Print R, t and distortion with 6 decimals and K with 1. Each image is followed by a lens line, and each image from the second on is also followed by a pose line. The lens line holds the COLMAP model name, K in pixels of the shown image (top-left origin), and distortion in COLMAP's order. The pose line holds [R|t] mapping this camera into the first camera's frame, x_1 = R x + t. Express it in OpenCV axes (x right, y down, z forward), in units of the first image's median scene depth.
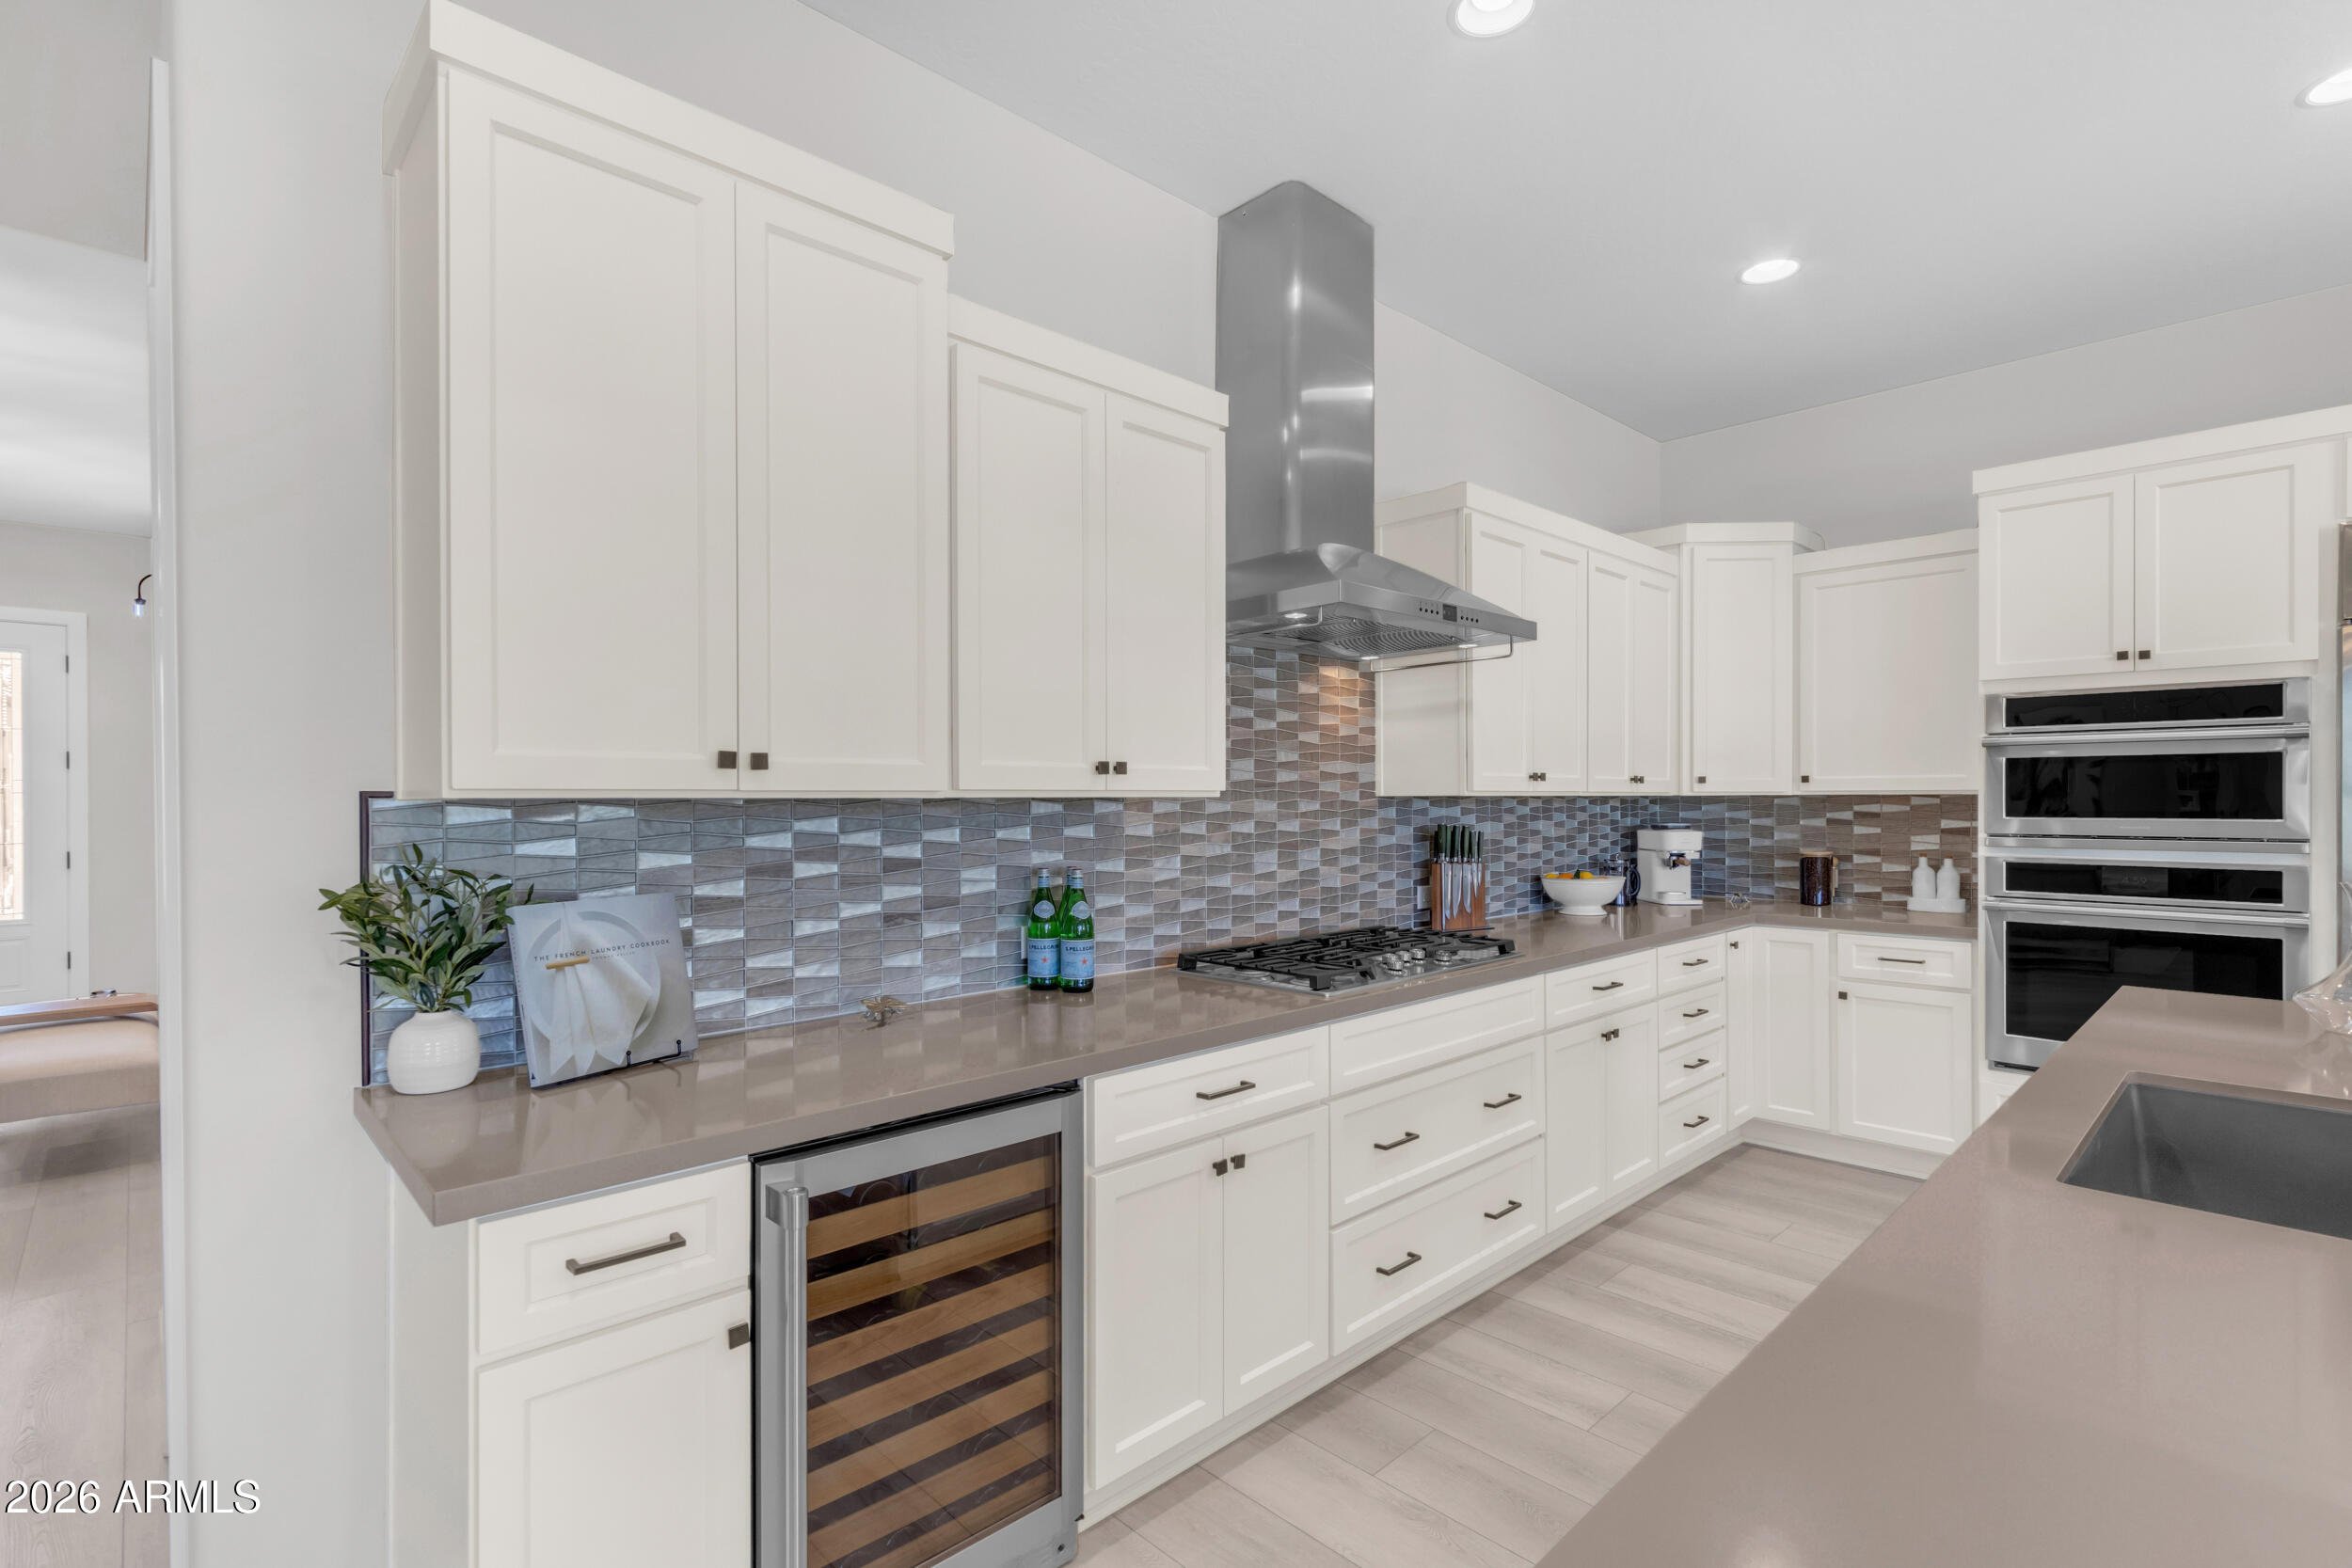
lens RADIAL K [[1089.2, 0, 1172.4], [0, 1089.2, 799.5], [0, 0, 1]] dist [0.000579, -0.000047]
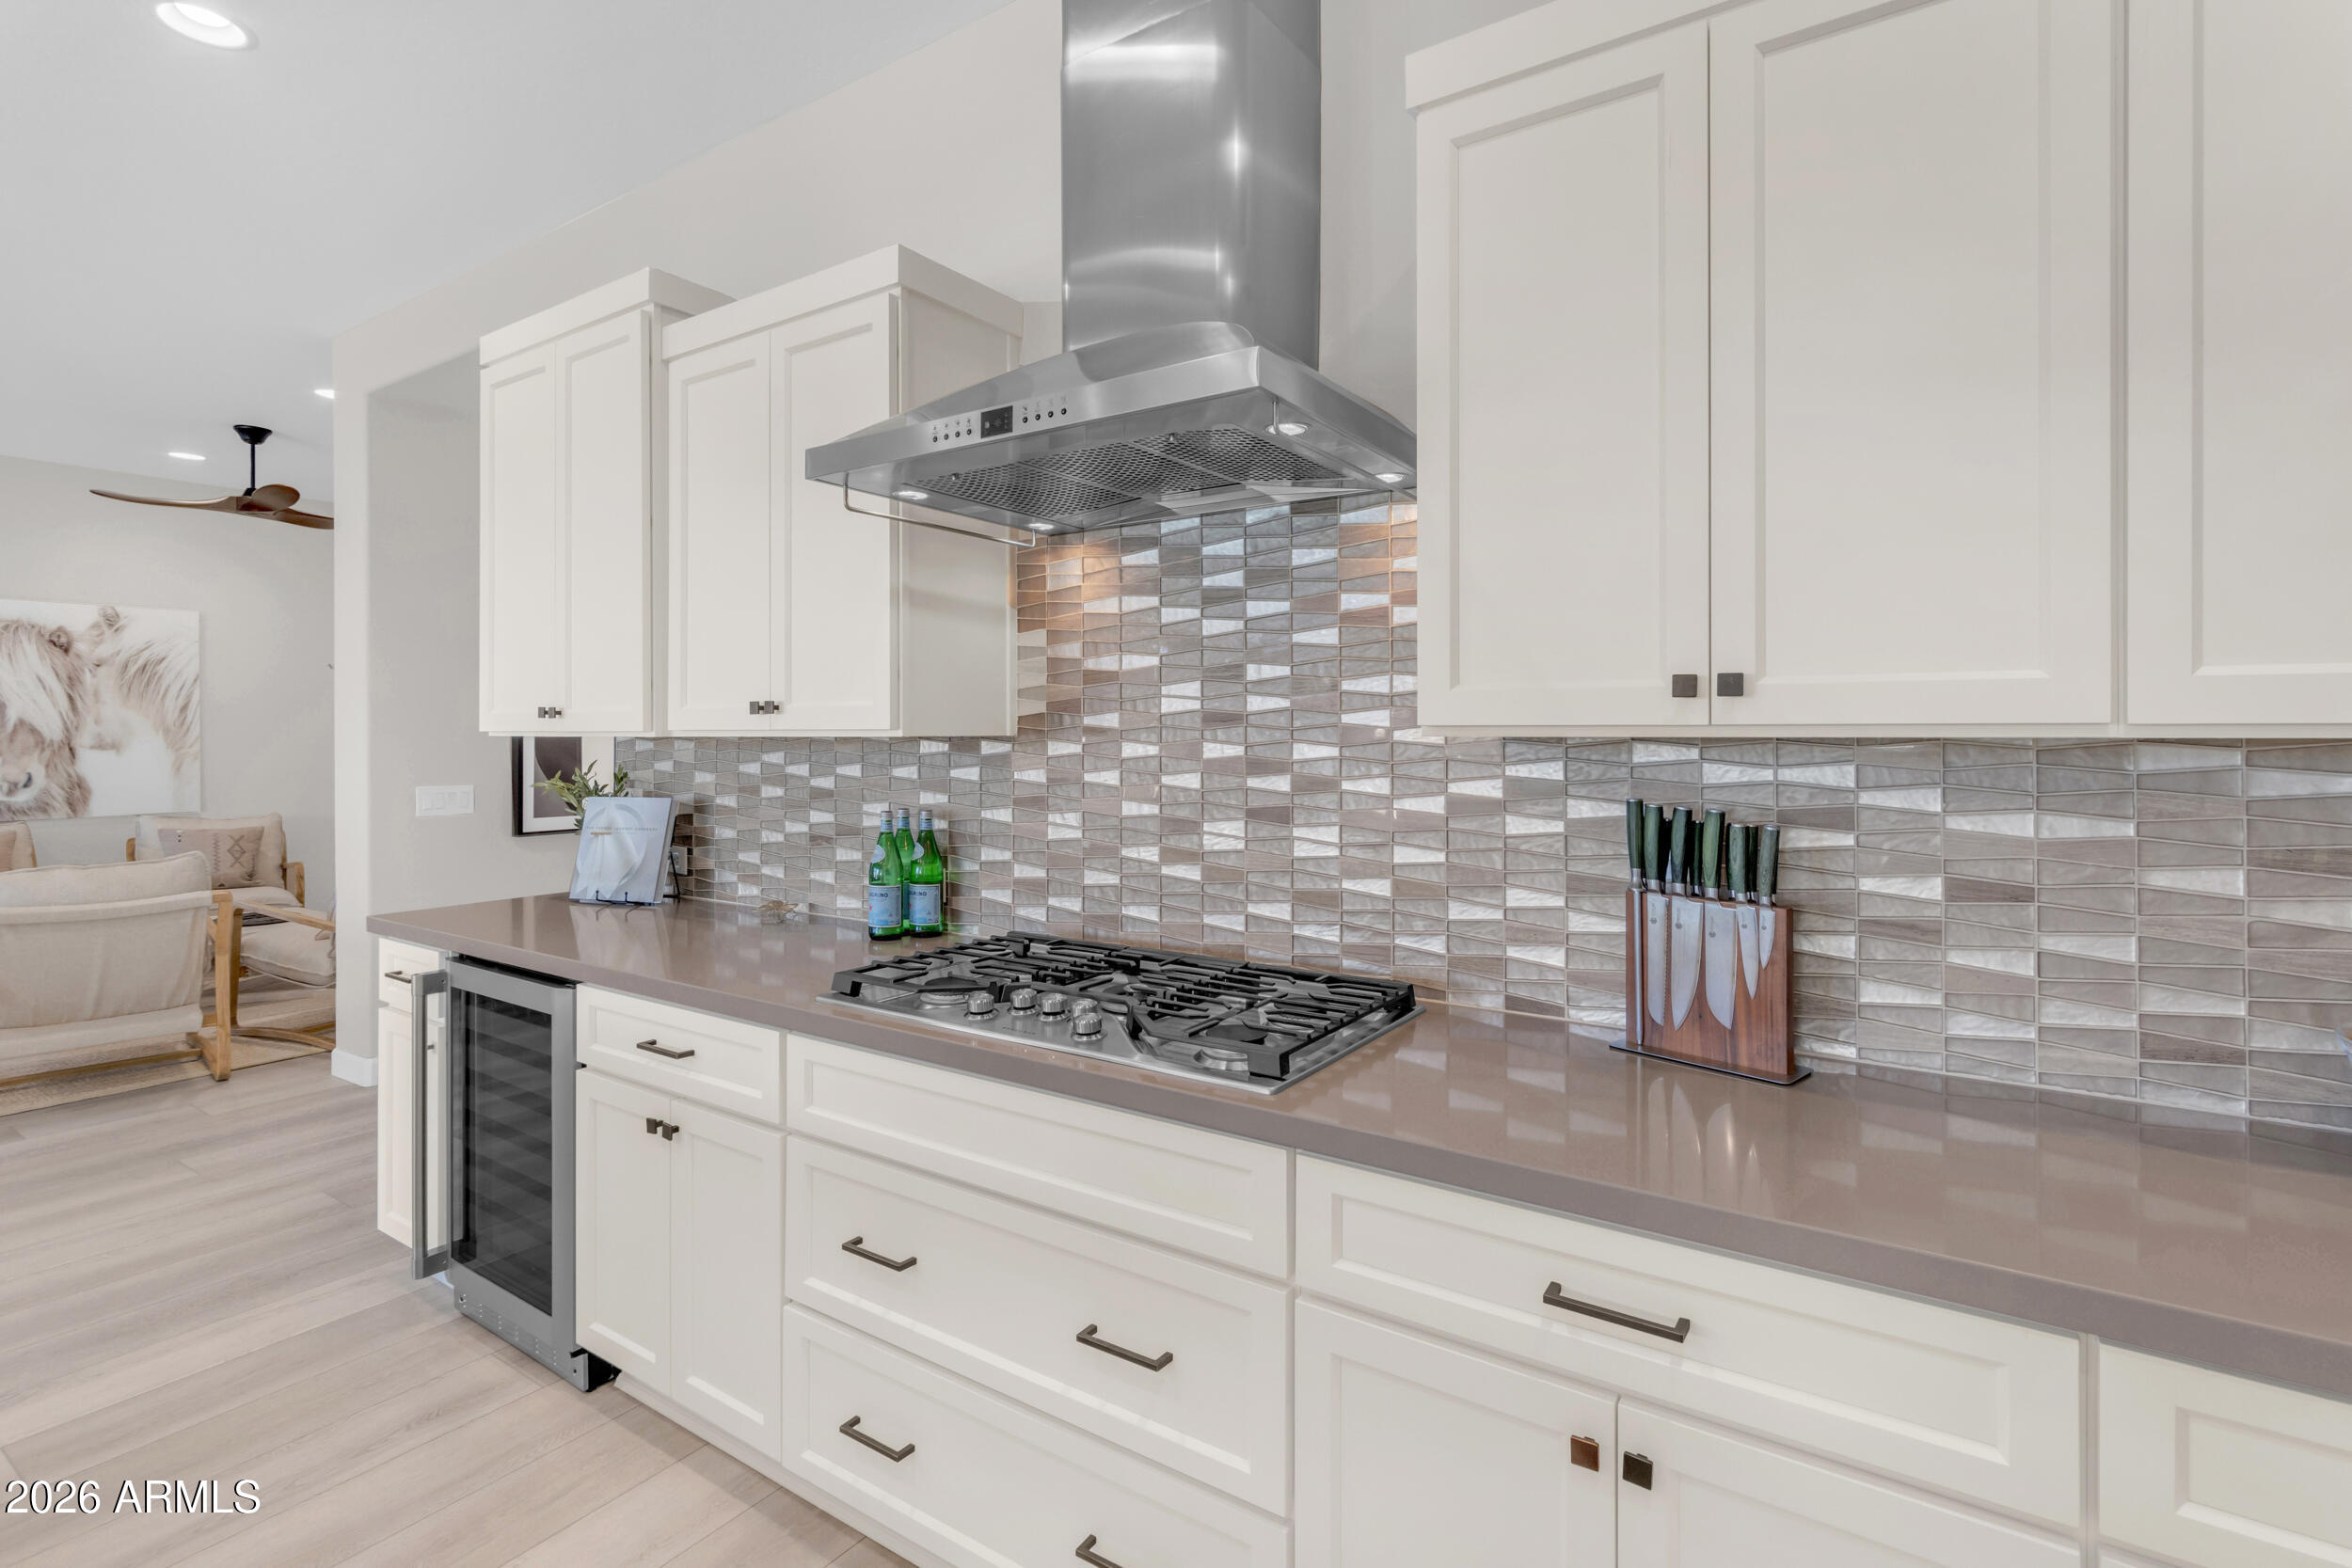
lens RADIAL K [[1089.2, 0, 1186.3], [0, 1089.2, 733.9], [0, 0, 1]] dist [0.000579, -0.000047]
pose [[0.225004, 0.003810, -0.974350, 0.705936], [-0.000518, 0.999993, 0.003791, -0.006244], [0.974358, -0.000348, 0.225005, 0.811787]]
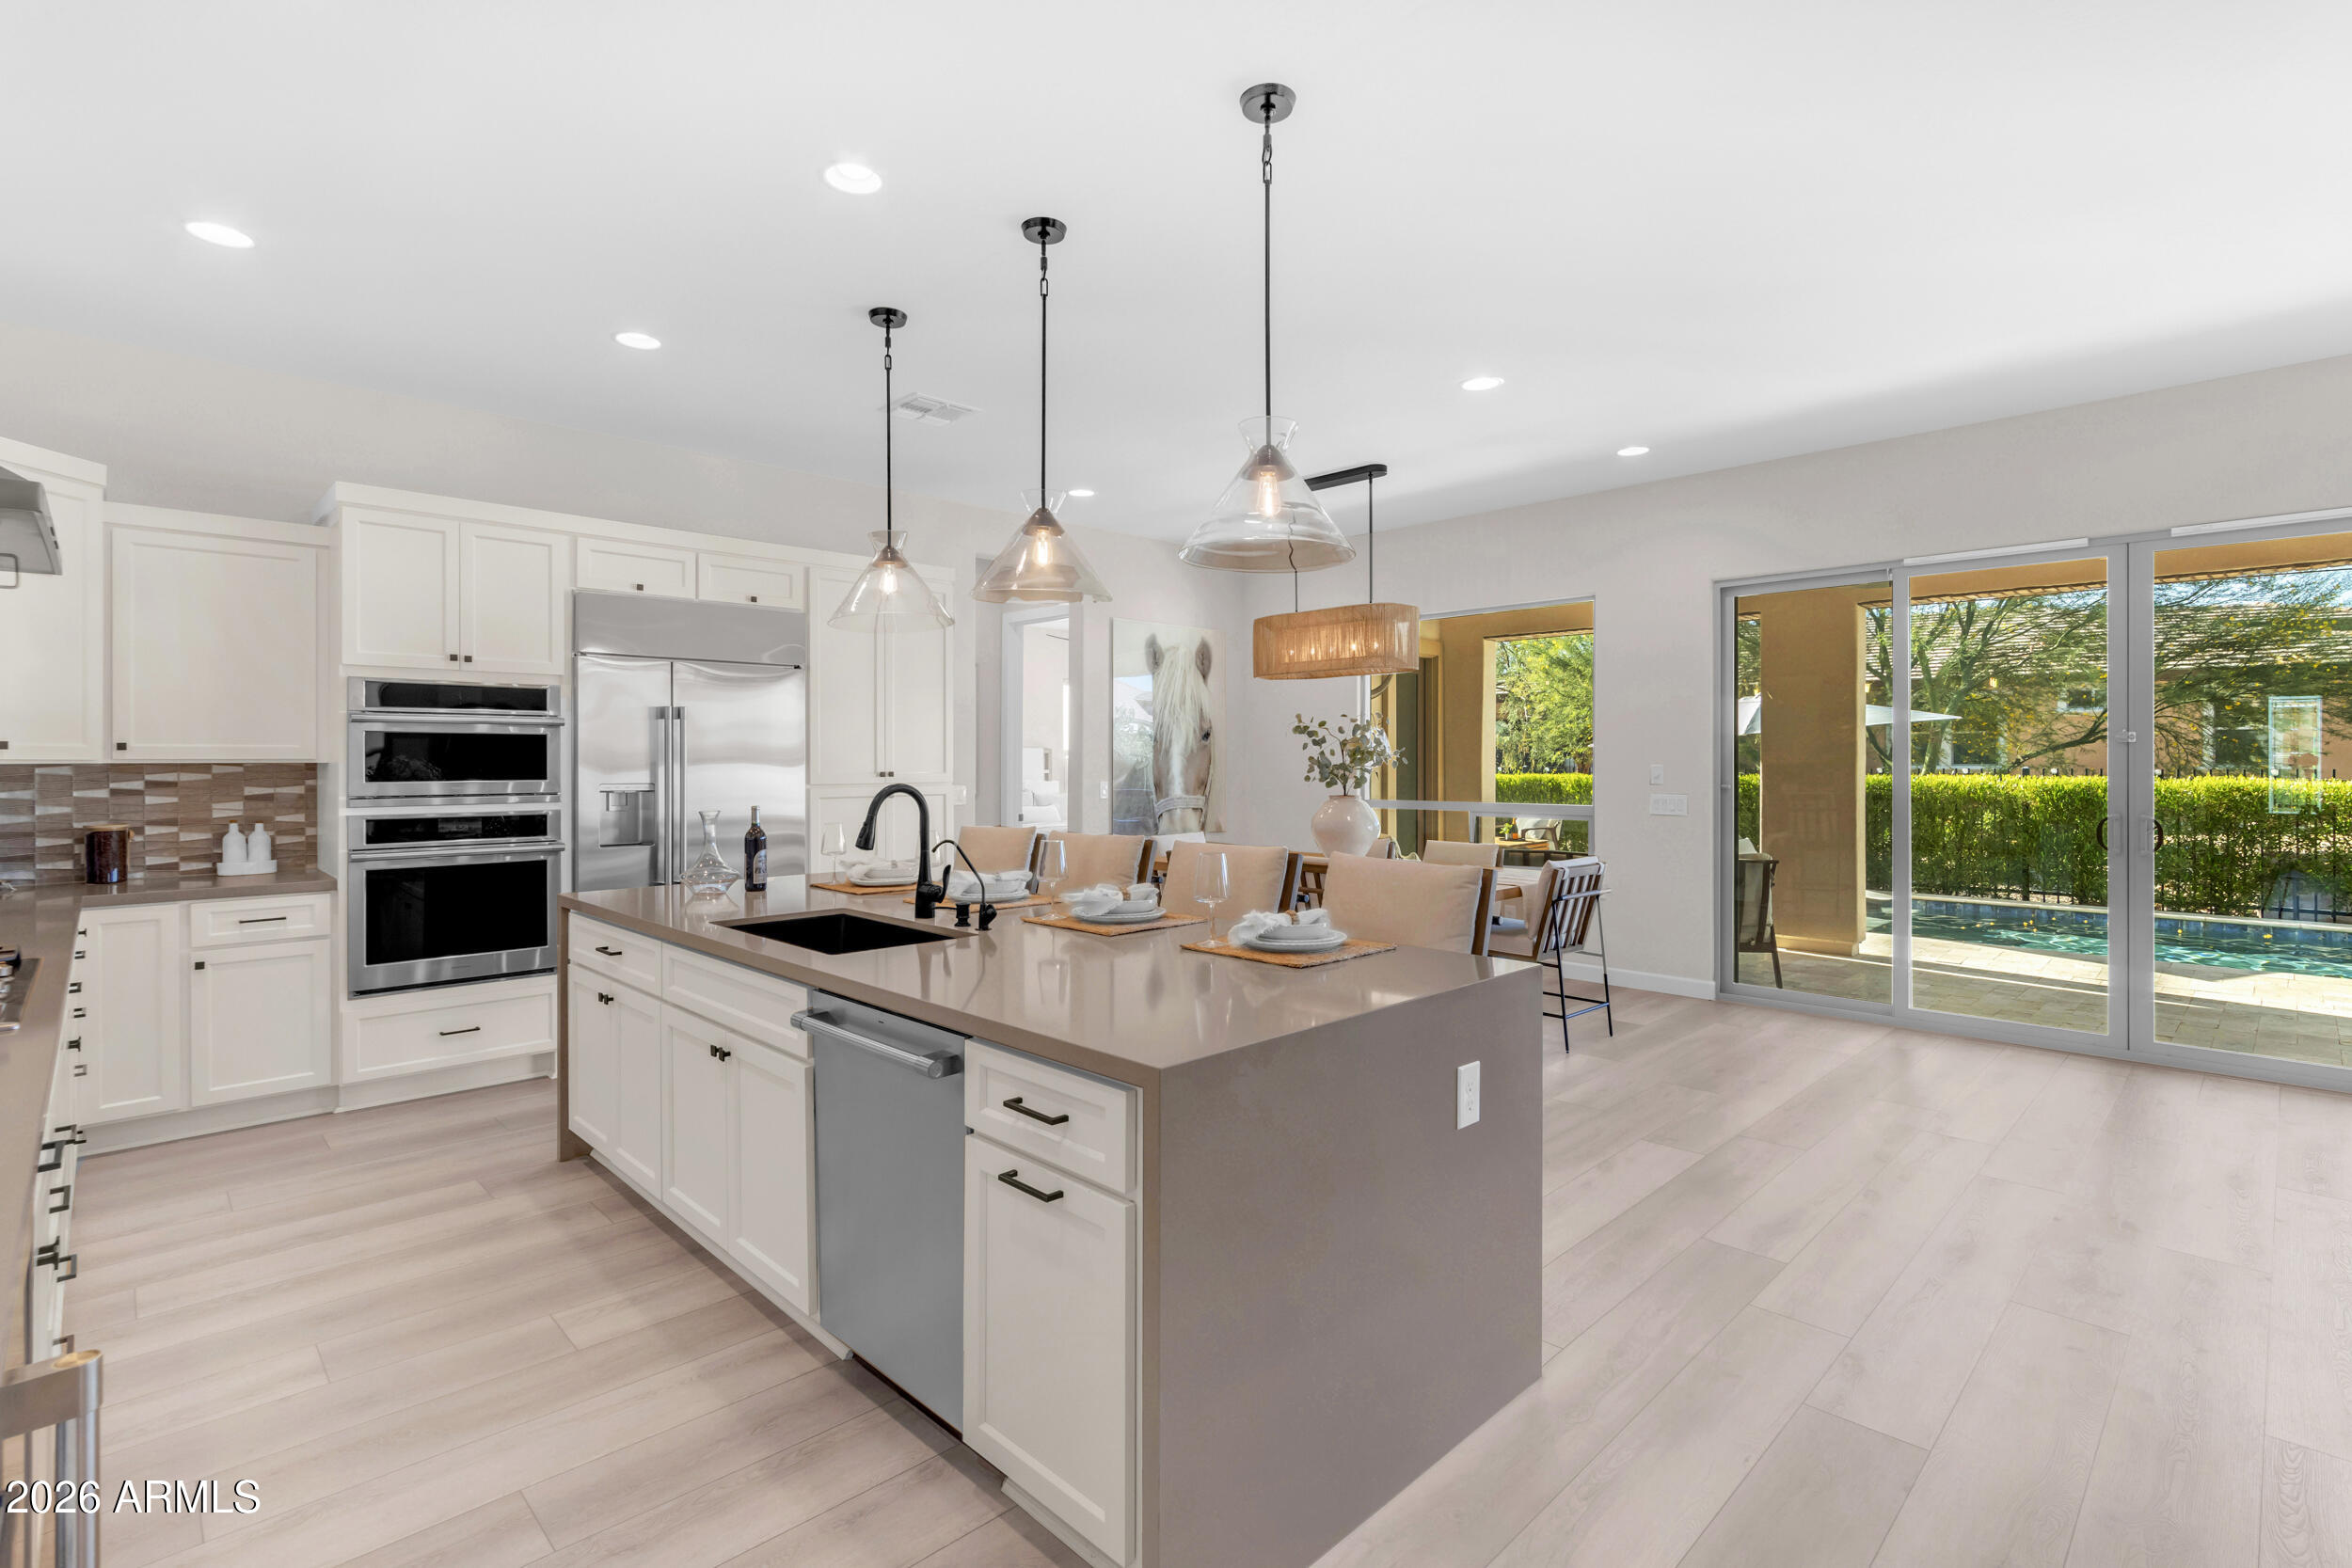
lens RADIAL K [[1089.2, 0, 1163.2], [0, 1089.2, 763.2], [0, 0, 1]] dist [0.000579, -0.000047]
pose [[-0.007806, 0.000050, 0.999970, -0.463532], [0.004658, 0.999989, -0.000013, -0.000439], [-0.999959, 0.004658, -0.007806, 0.156986]]
